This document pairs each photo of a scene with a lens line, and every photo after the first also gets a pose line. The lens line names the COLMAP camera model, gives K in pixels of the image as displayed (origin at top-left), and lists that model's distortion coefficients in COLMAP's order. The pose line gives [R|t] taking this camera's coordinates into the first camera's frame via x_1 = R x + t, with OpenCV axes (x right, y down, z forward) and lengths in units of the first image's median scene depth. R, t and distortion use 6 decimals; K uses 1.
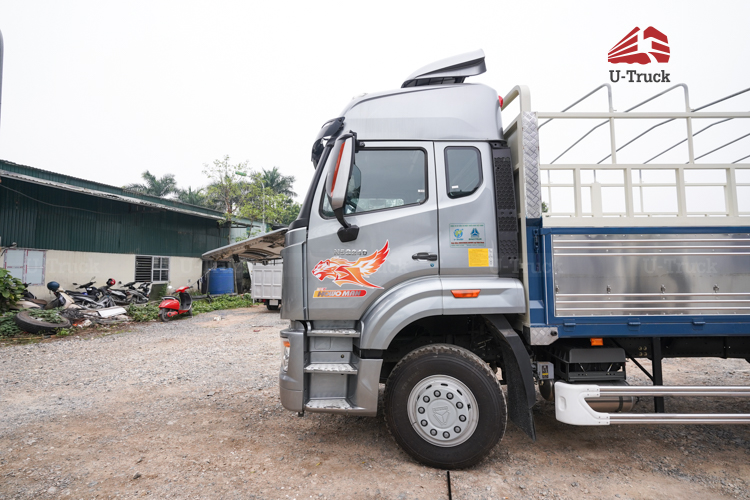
lens RADIAL K [[362.6, 0, 371.7], [0, 362.6, 251.8], [0, 0, 1]] dist [-0.007812, 0.006561]
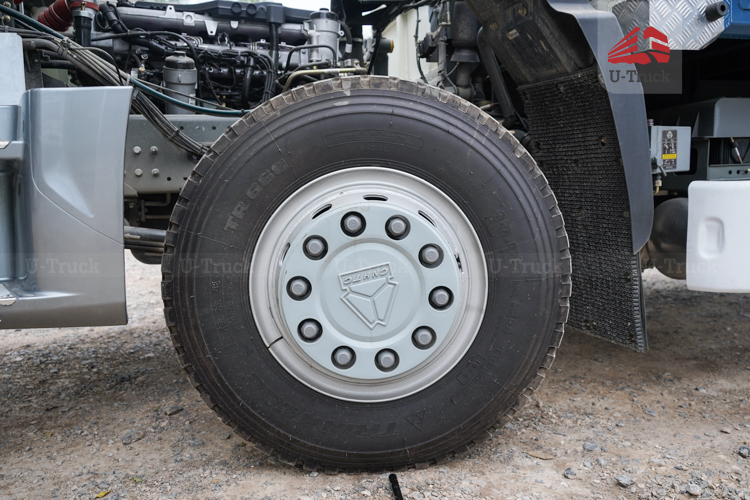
lens RADIAL K [[598.5, 0, 378.4], [0, 598.5, 251.7], [0, 0, 1]] dist [0.000643, -0.001842]
pose [[0.960531, -0.055442, 0.272592, 0.072087], [0.009032, 0.985636, 0.168642, 0.332881], [-0.278027, -0.159524, 0.947235, 0.550352]]
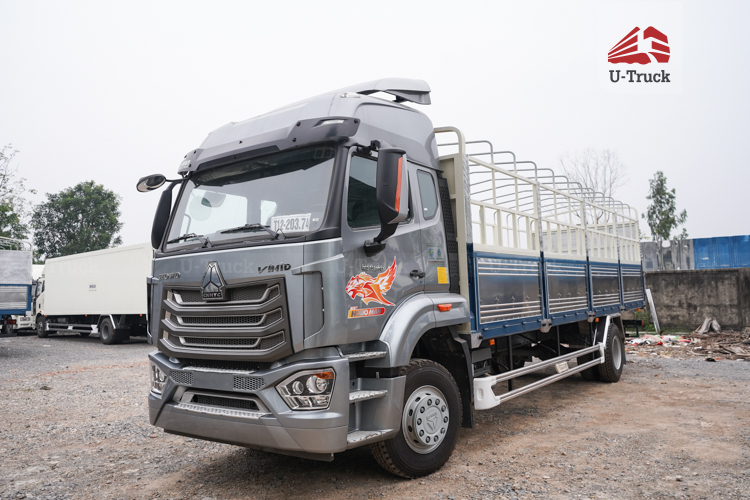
lens RADIAL K [[598.5, 0, 368.5], [0, 598.5, 249.0], [0, 0, 1]] dist [0.000643, -0.001842]
pose [[0.588759, 0.047862, 0.806890, -1.361075], [-0.020109, 0.998804, -0.044573, 0.022201], [-0.808058, 0.010017, 0.589017, 0.100395]]
